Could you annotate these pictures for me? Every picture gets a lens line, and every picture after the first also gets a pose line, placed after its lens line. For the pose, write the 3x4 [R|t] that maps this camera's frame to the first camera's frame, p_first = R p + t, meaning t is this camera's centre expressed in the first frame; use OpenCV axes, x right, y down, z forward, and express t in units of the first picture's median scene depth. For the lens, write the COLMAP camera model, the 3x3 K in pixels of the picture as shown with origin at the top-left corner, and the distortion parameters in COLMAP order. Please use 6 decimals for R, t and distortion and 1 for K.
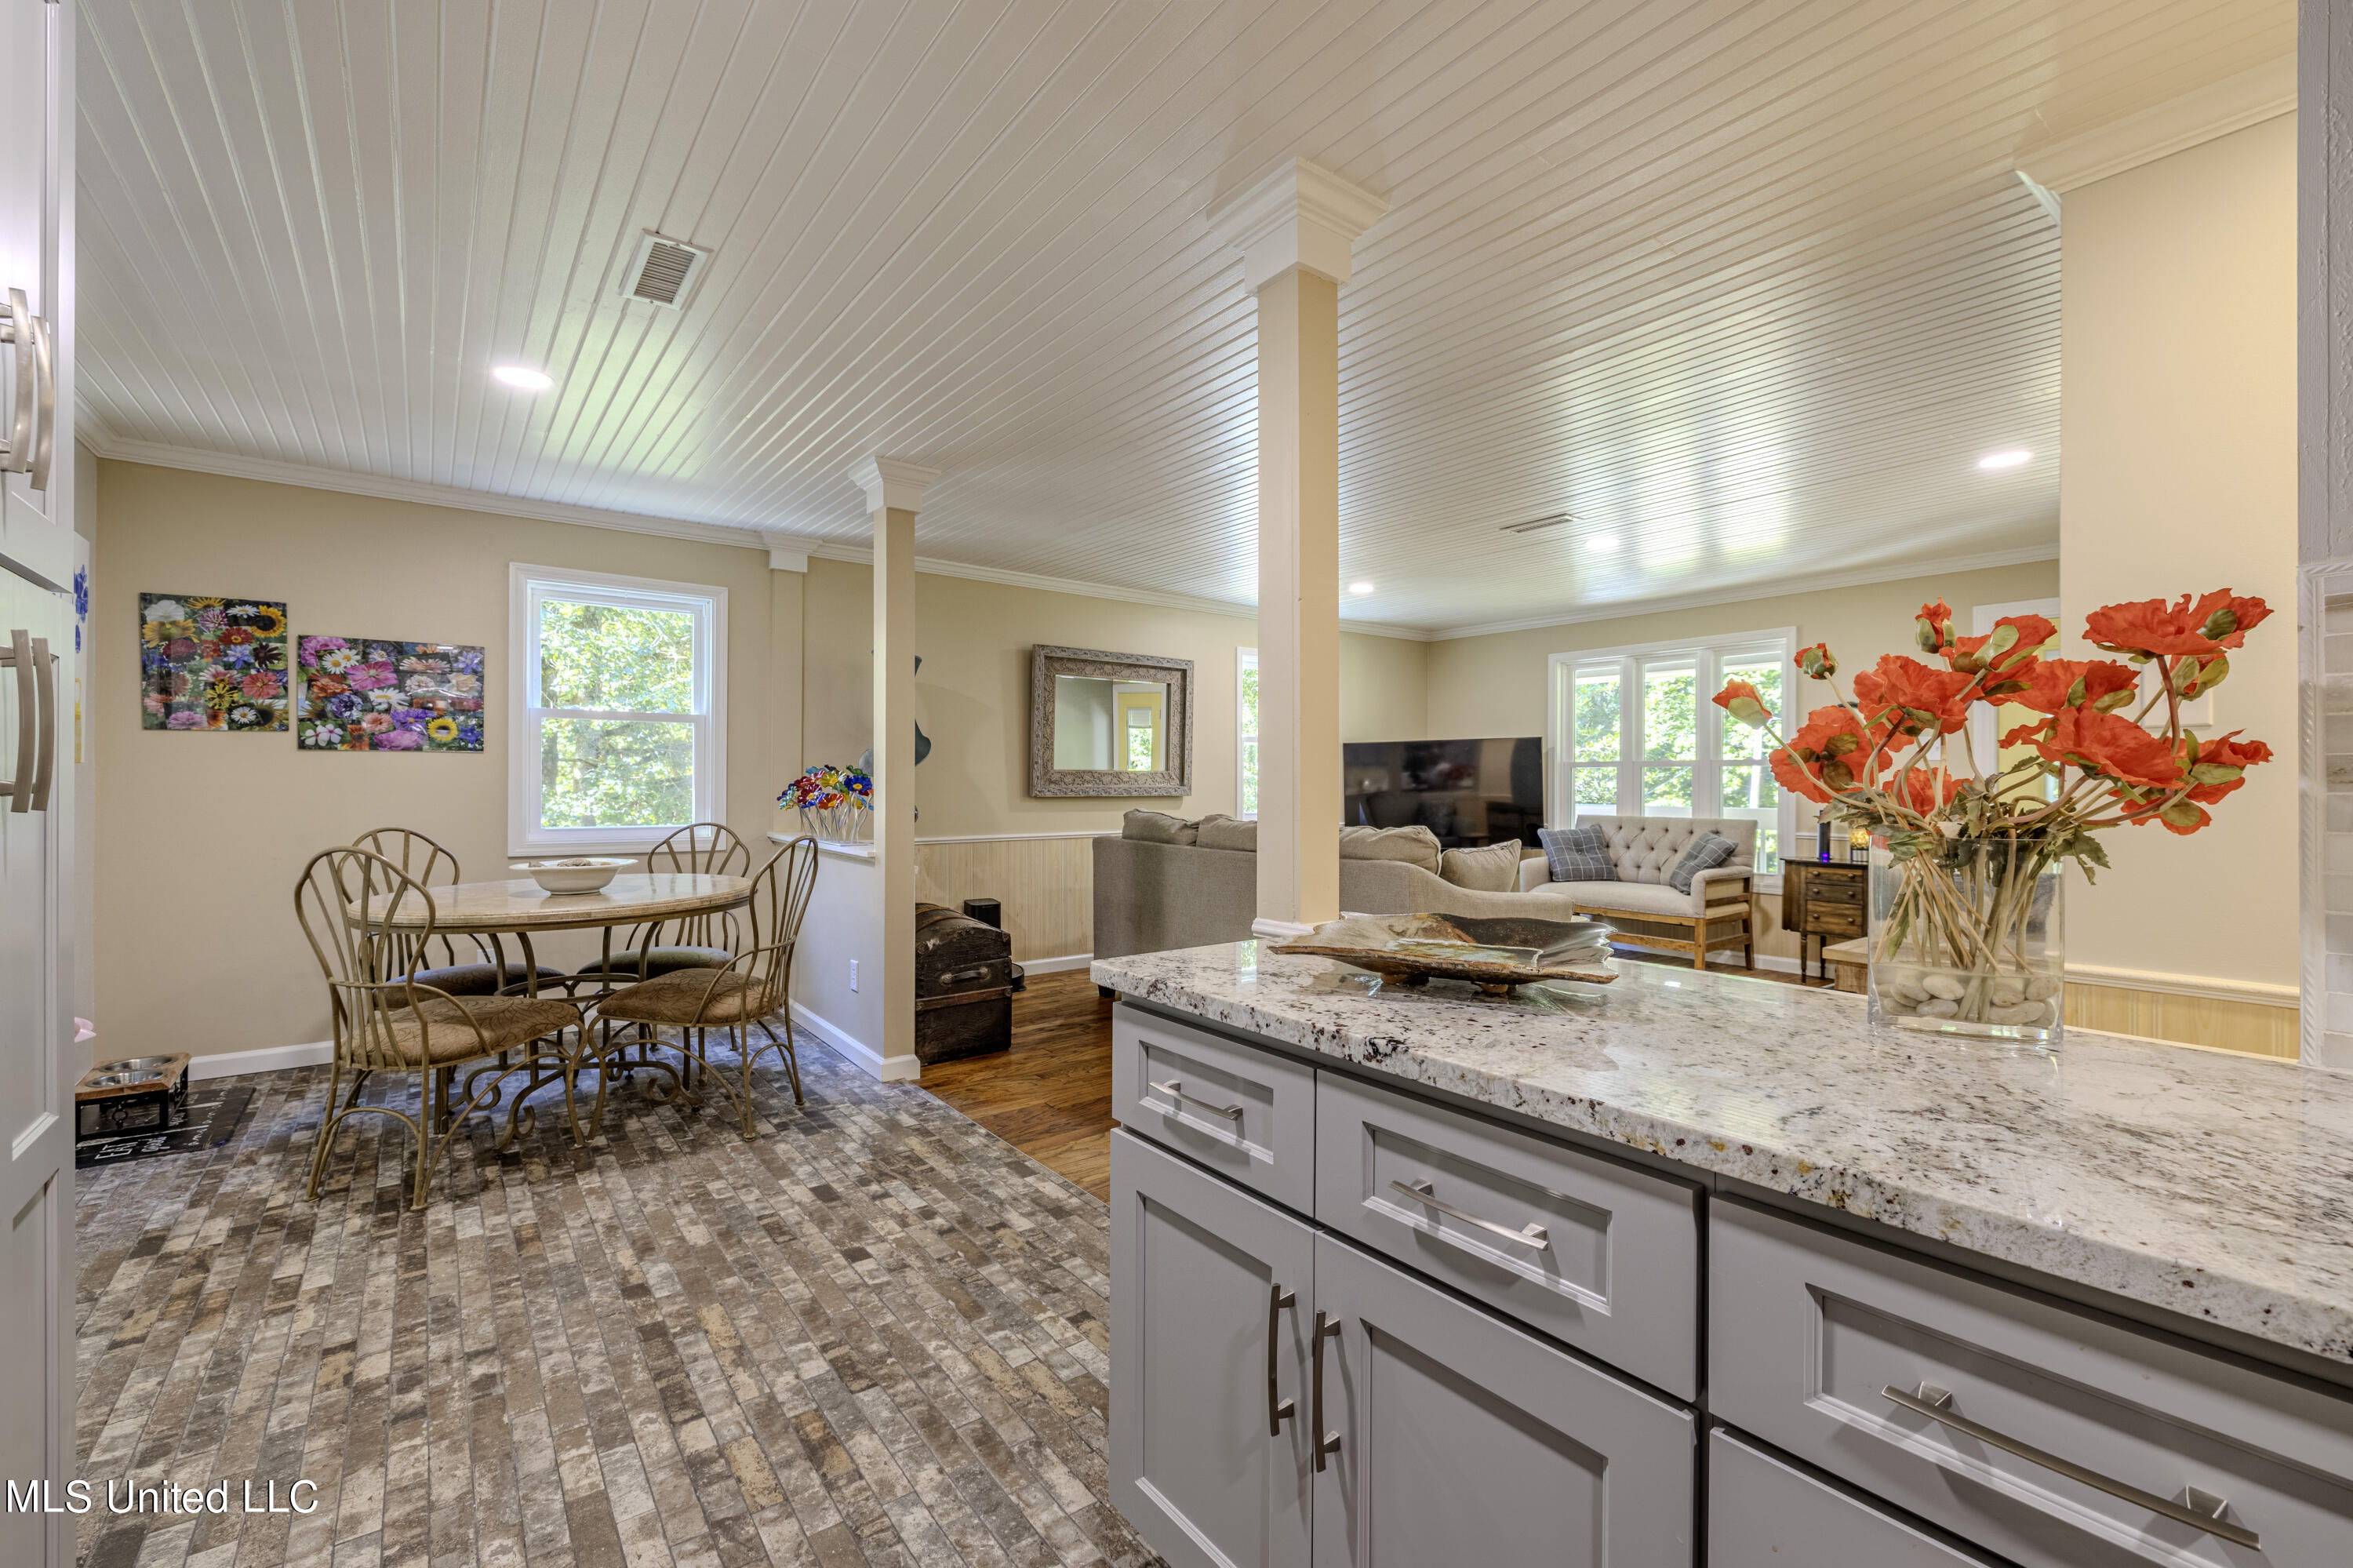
lens RADIAL K [[977.6, 0, 1176.5], [0, 977.6, 784.0], [0, 0, 1]] dist [0.003357, 0.000516]
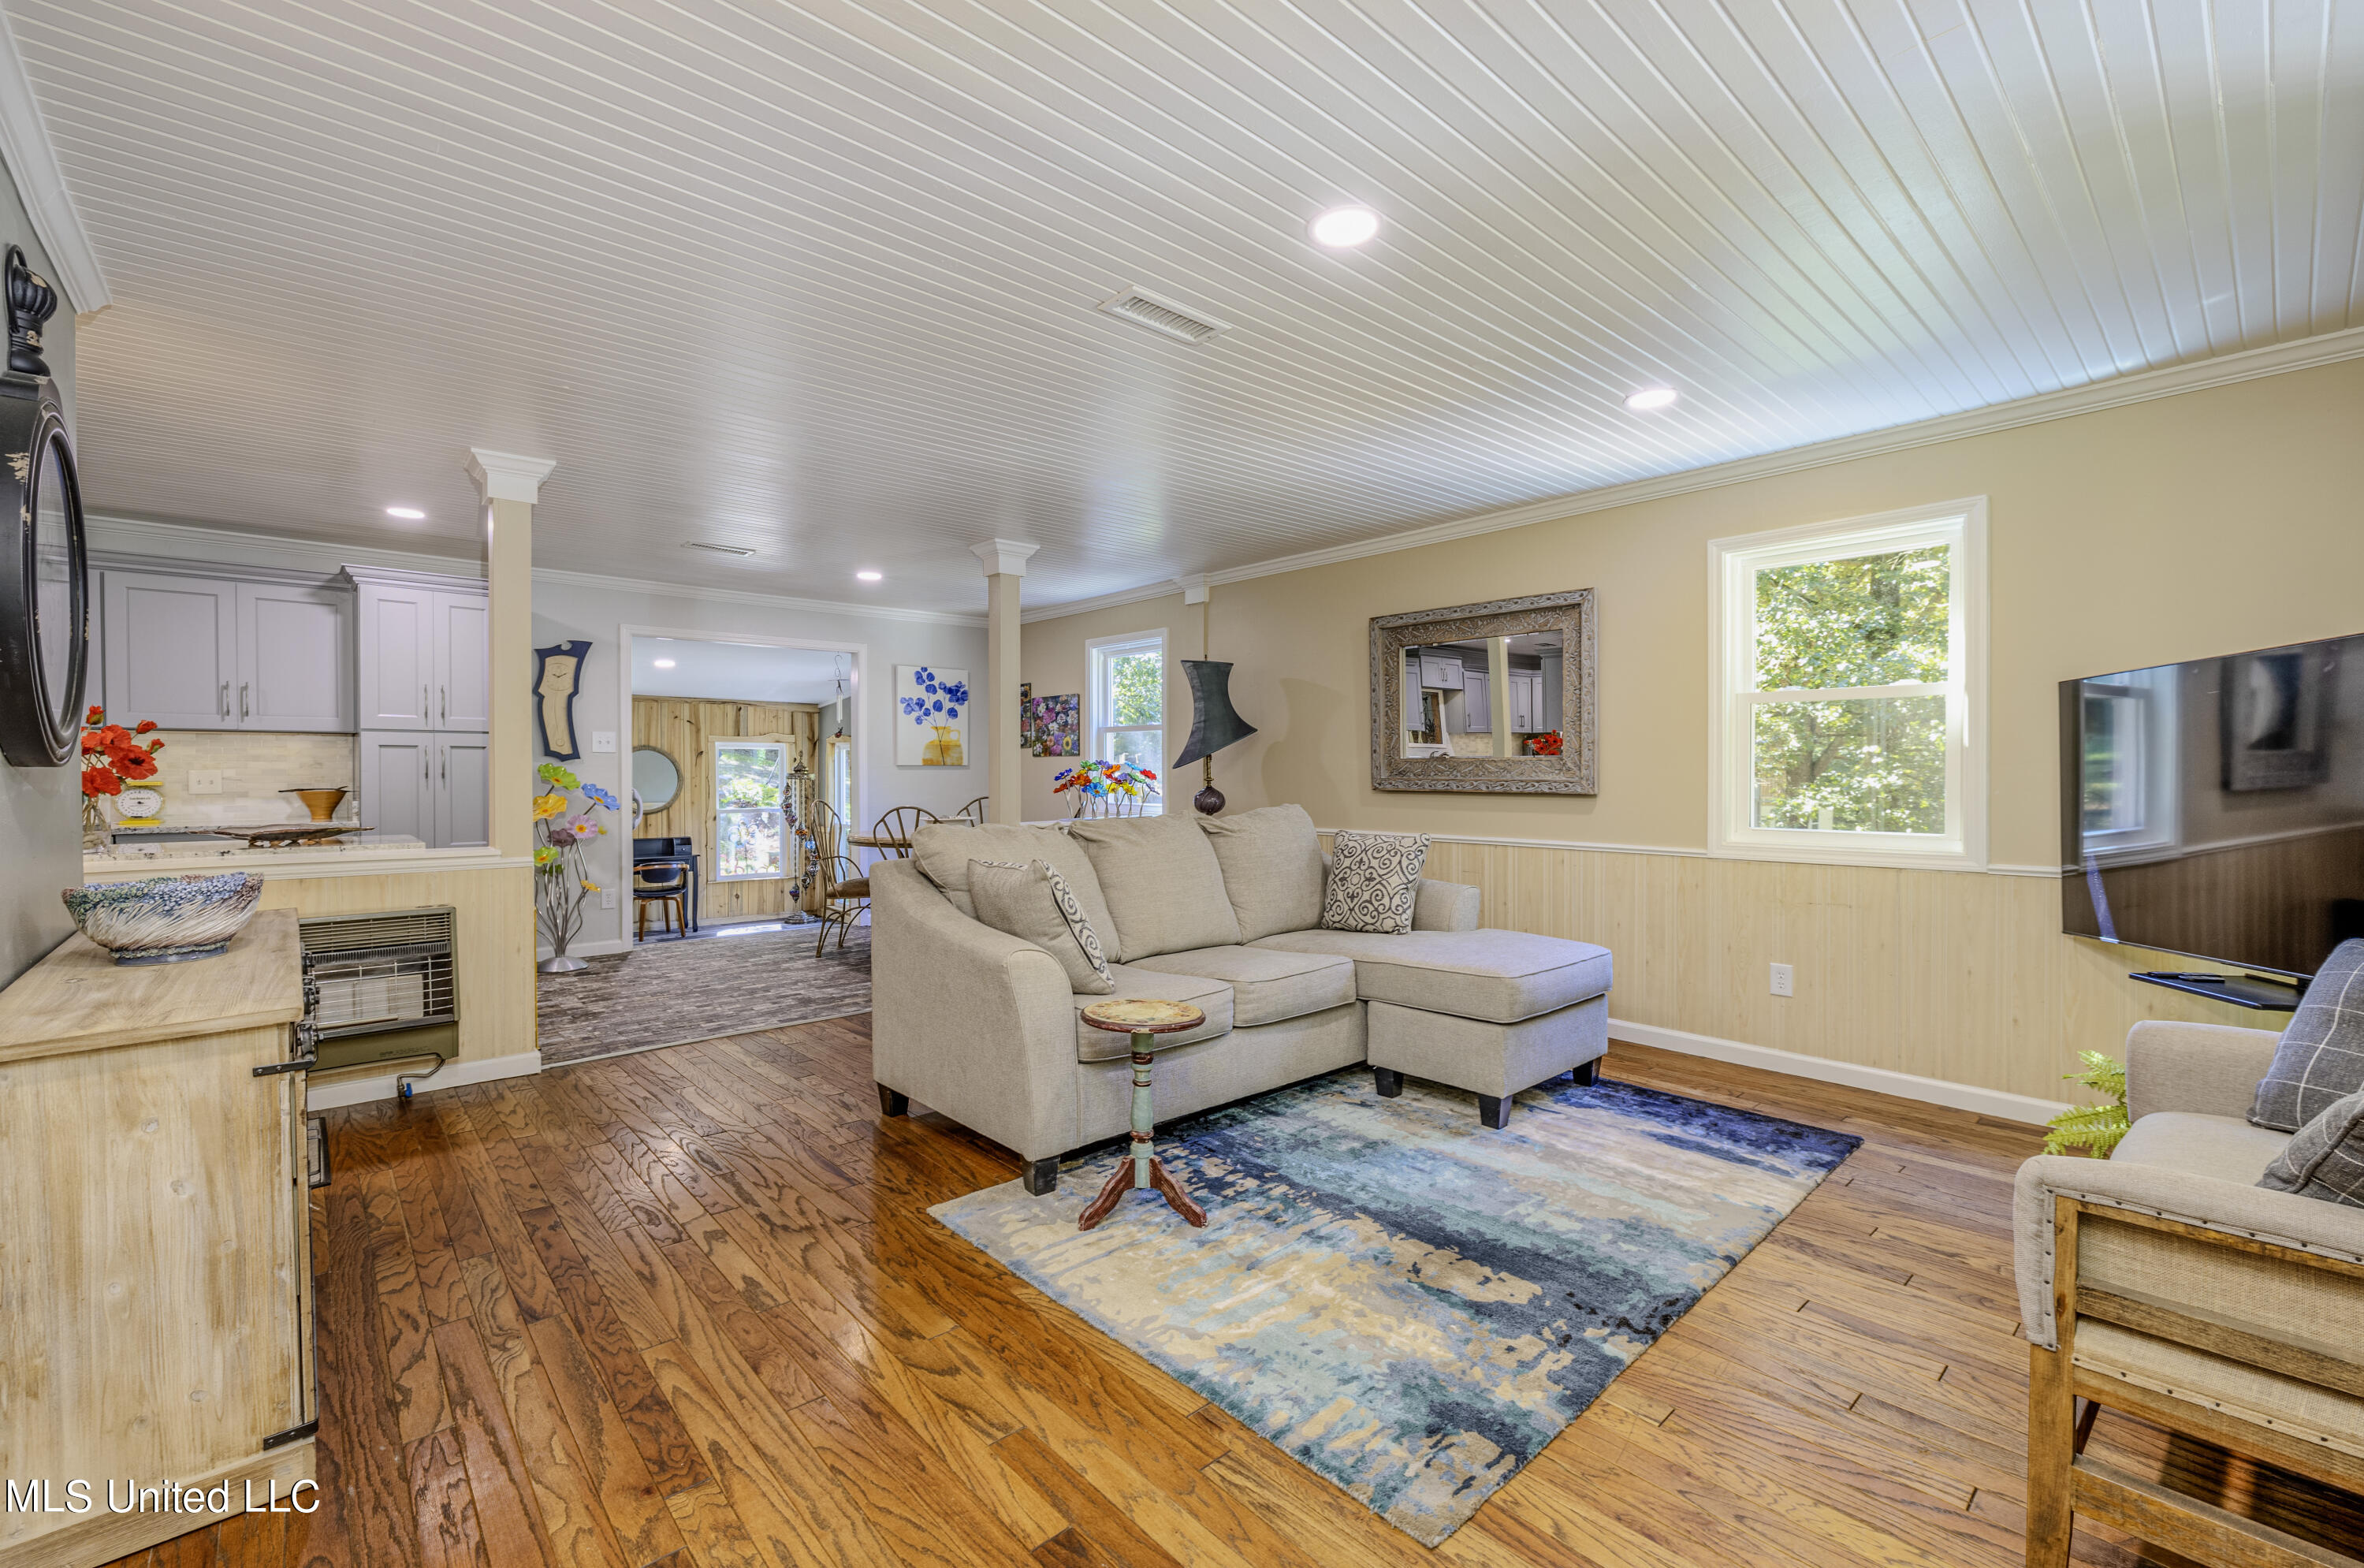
lens RADIAL K [[982.1, 0, 1182.0], [0, 982.1, 784.0], [0, 0, 1]] dist [0.003357, 0.000516]
pose [[0.072803, 0.011964, -0.997275, 1.011941], [-0.000765, 0.999928, 0.011940, -0.005834], [0.997346, -0.000106, 0.072807, 1.110044]]
